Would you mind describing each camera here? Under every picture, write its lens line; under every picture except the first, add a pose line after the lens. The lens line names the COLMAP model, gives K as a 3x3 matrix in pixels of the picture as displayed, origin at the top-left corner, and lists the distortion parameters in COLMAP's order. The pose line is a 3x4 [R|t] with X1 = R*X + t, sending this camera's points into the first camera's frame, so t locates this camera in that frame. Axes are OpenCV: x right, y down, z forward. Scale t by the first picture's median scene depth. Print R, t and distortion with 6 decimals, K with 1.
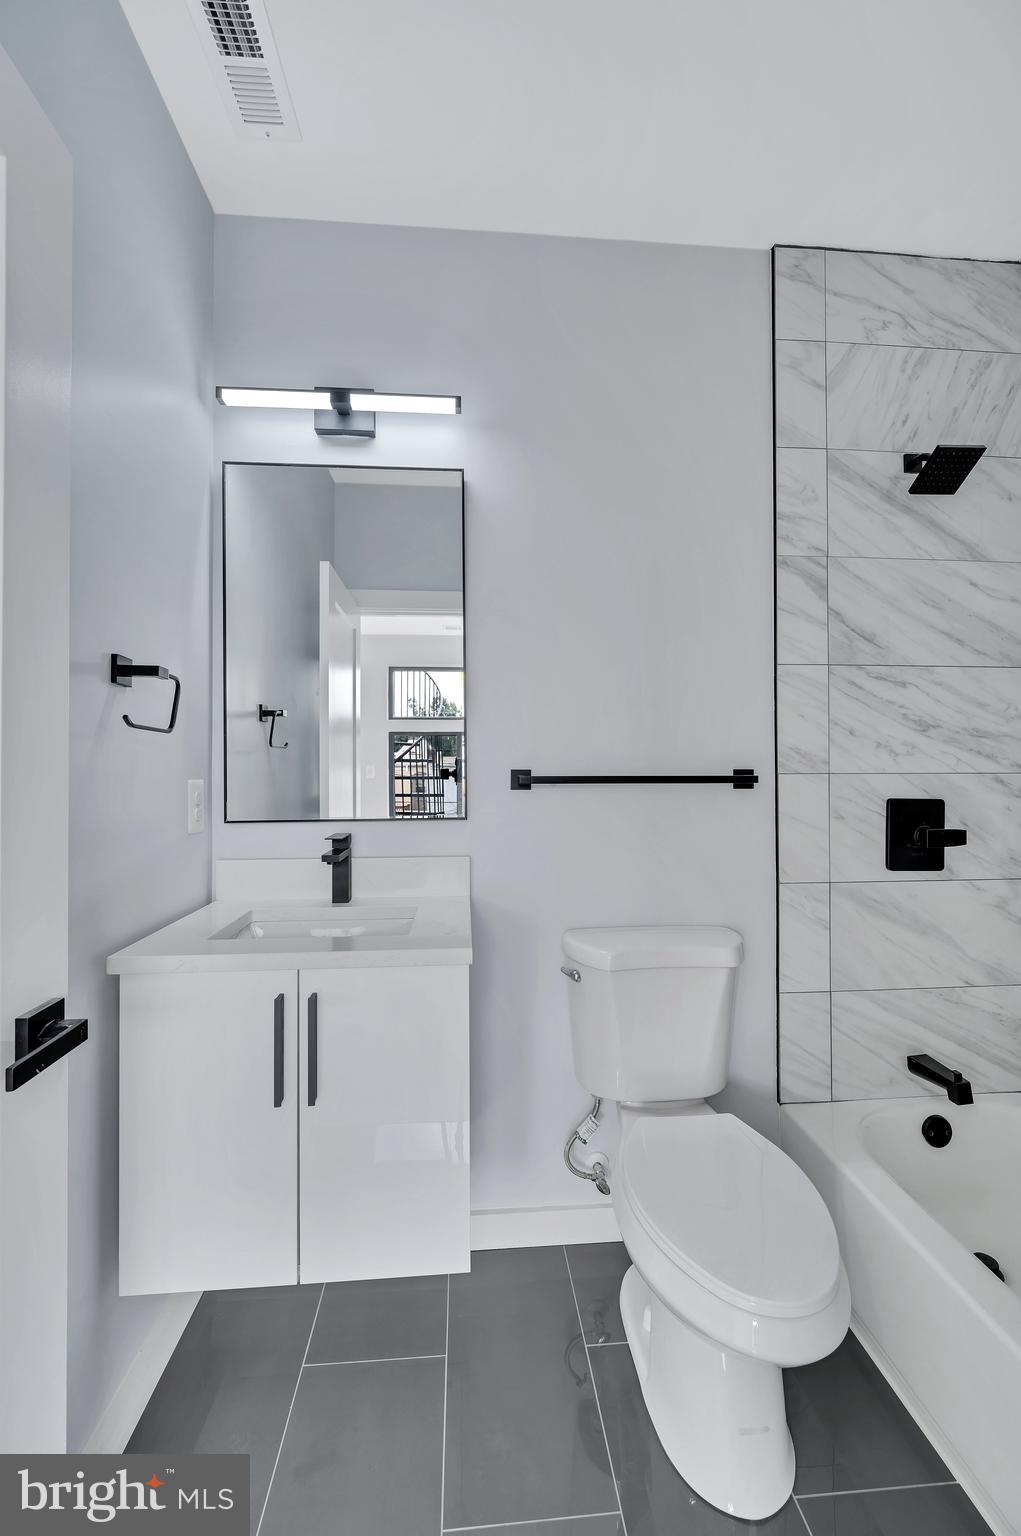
lens RADIAL K [[642.9, 0, 510.5], [0, 642.9, 768.0], [0, 0, 1]] dist [-0.002051, -0.000144]
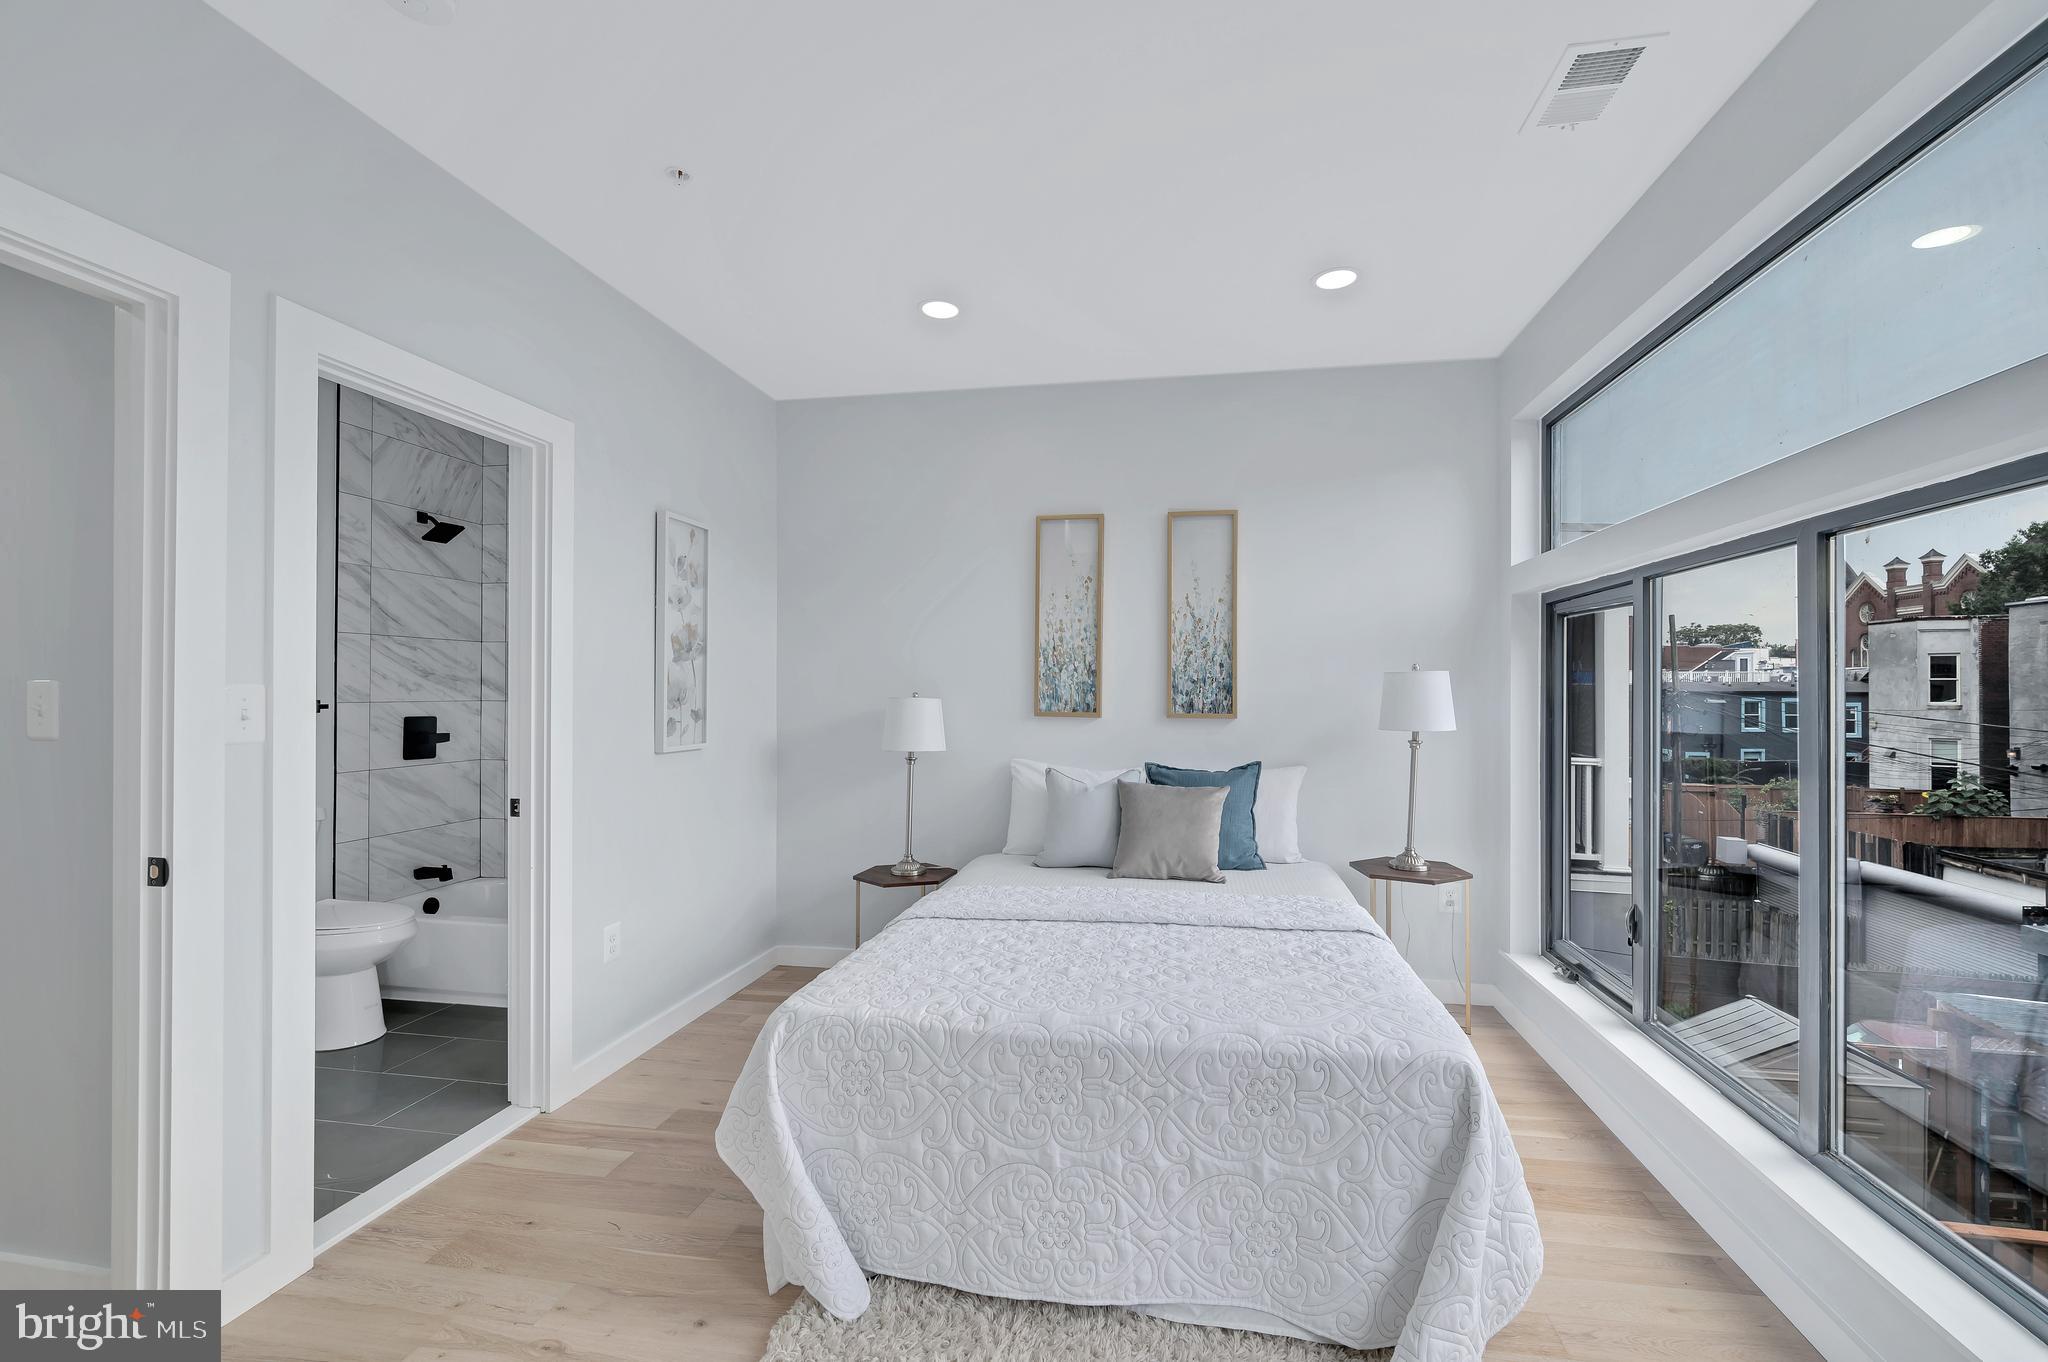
lens RADIAL K [[832.8, 0, 1027.6], [0, 832.8, 681.1], [0, 0, 1]] dist [0.000204, 0.000010]
pose [[0.260916, 0.014115, 0.965258, -1.076529], [-0.010589, 0.999875, -0.011759, -0.036829], [-0.965304, -0.007153, 0.261033, -1.120529]]
